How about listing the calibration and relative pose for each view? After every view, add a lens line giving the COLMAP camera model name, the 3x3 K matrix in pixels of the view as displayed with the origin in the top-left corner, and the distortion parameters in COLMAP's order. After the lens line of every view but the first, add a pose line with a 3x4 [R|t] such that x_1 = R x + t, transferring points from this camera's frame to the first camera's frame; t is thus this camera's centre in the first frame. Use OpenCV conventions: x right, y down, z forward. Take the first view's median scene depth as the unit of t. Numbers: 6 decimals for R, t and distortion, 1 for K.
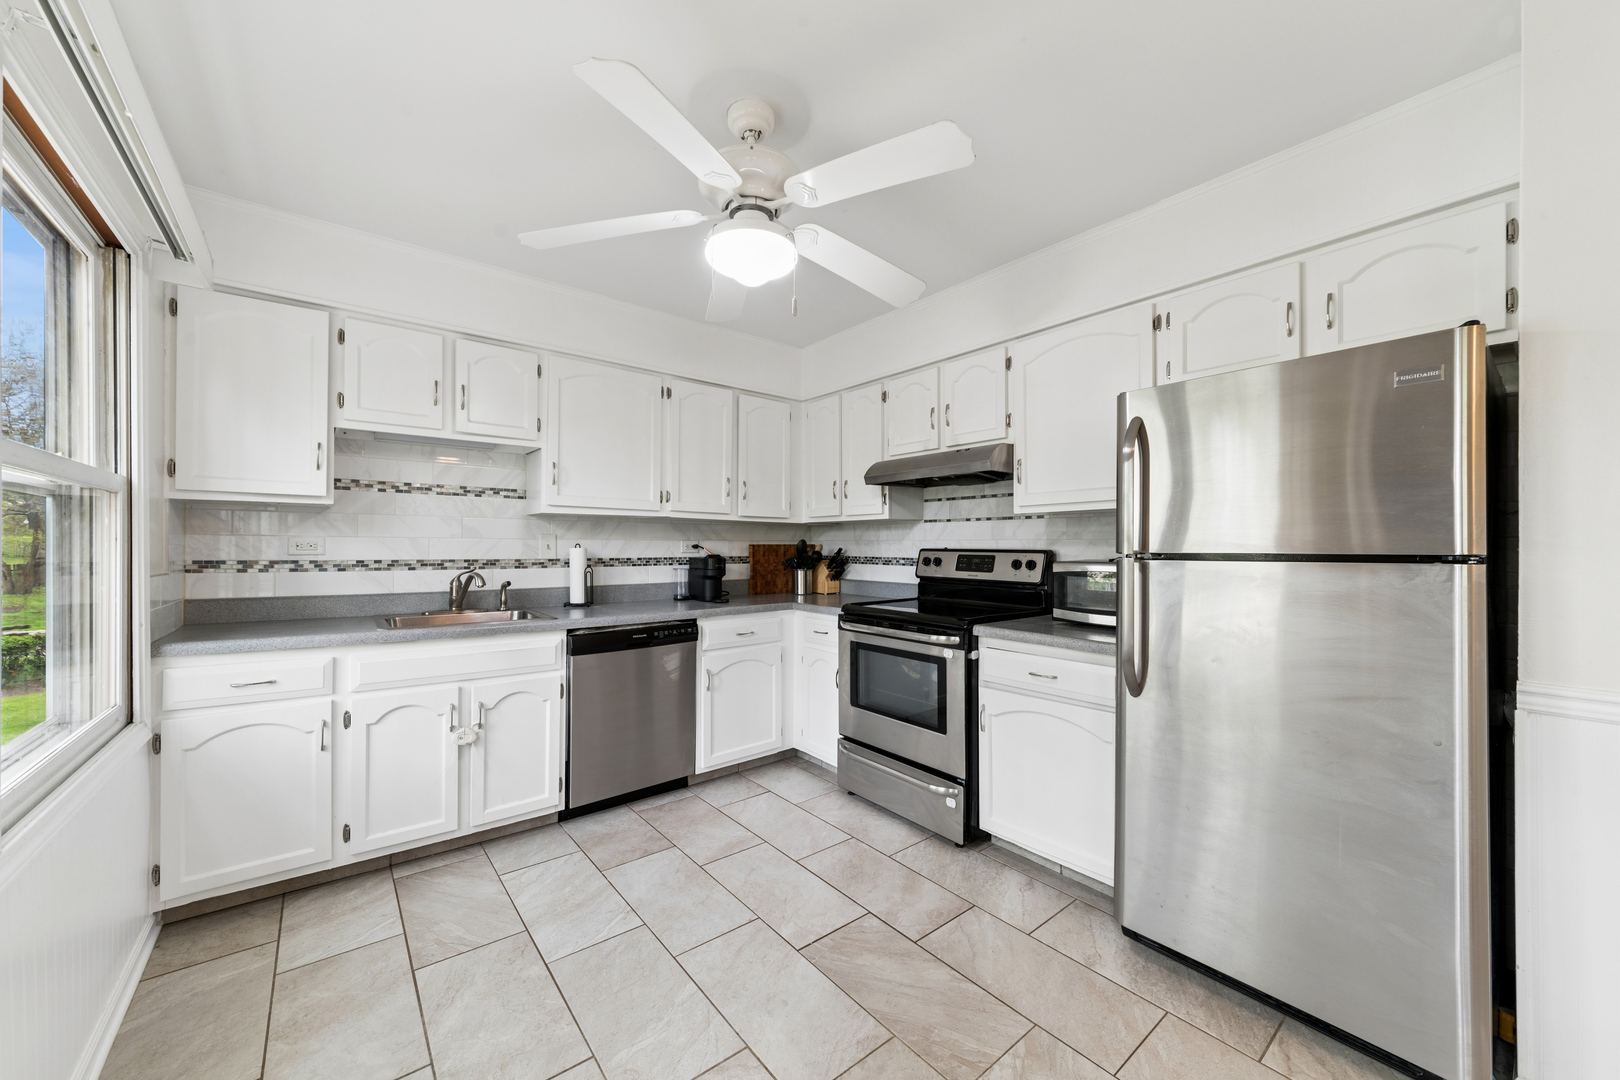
lens RADIAL K [[596.6, 0, 812.0], [0, 596.6, 546.2], [0, 0, 1]] dist [-0.012156, -0.000132]
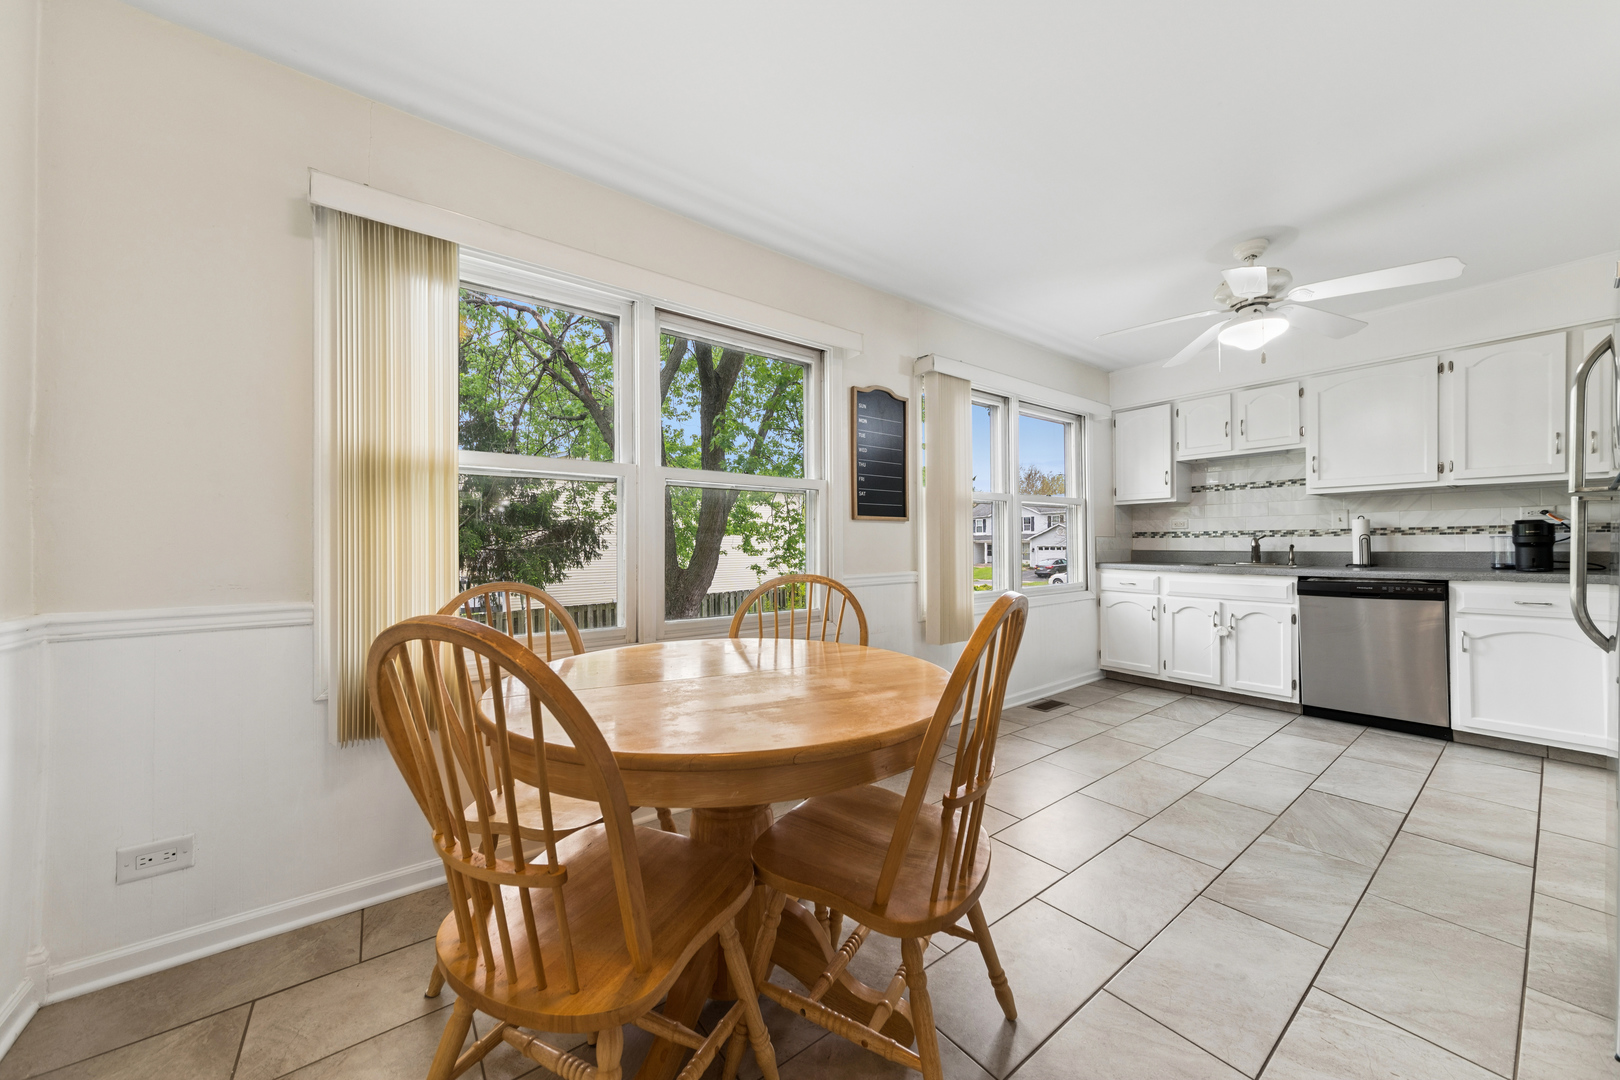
lens RADIAL K [[579.1, 0, 821.3], [0, 579.1, 536.4], [0, 0, 1]] dist [0.001699, 0.000143]
pose [[-0.024387, -0.016950, -0.999559, 0.995165], [0.009452, 0.999808, -0.017185, 0.058087], [0.999658, -0.009867, -0.024222, -0.098992]]
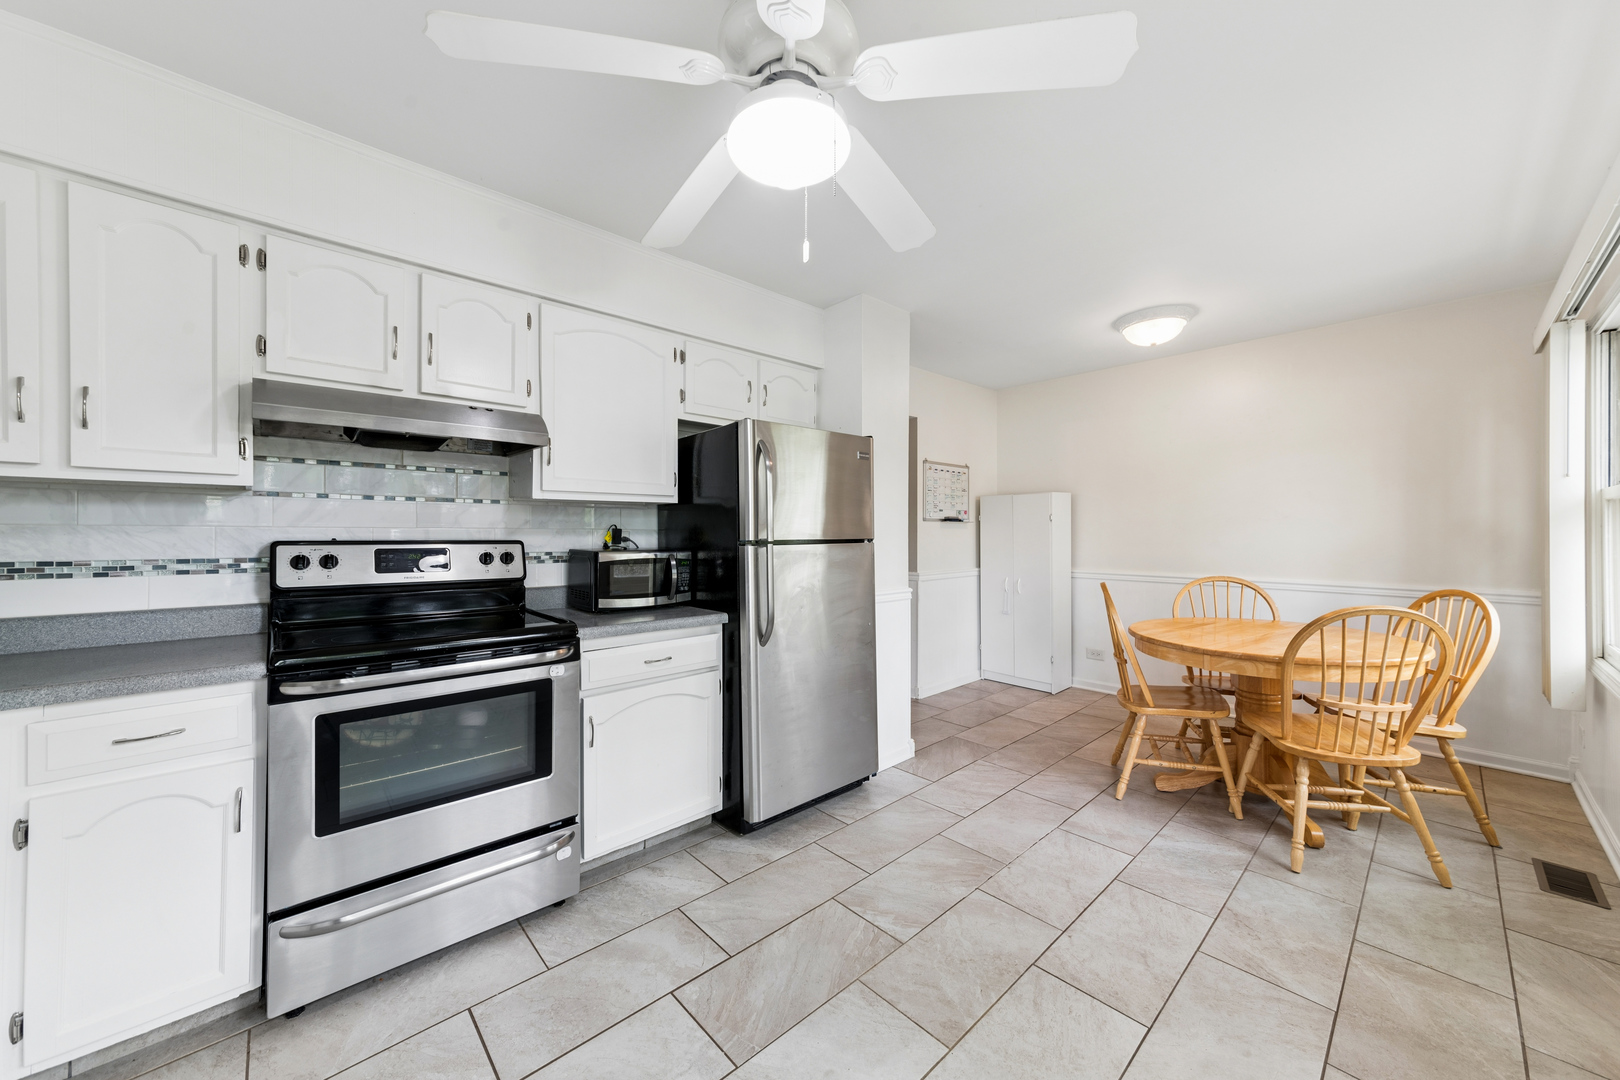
lens RADIAL K [[579.1, 0, 821.3], [0, 579.1, 536.4], [0, 0, 1]] dist [0.001699, 0.000143]
pose [[-0.067956, -0.002694, 0.997685, -0.538431], [0.002712, 0.999992, 0.002885, -0.000710], [-0.997685, 0.002902, -0.067948, 0.657569]]
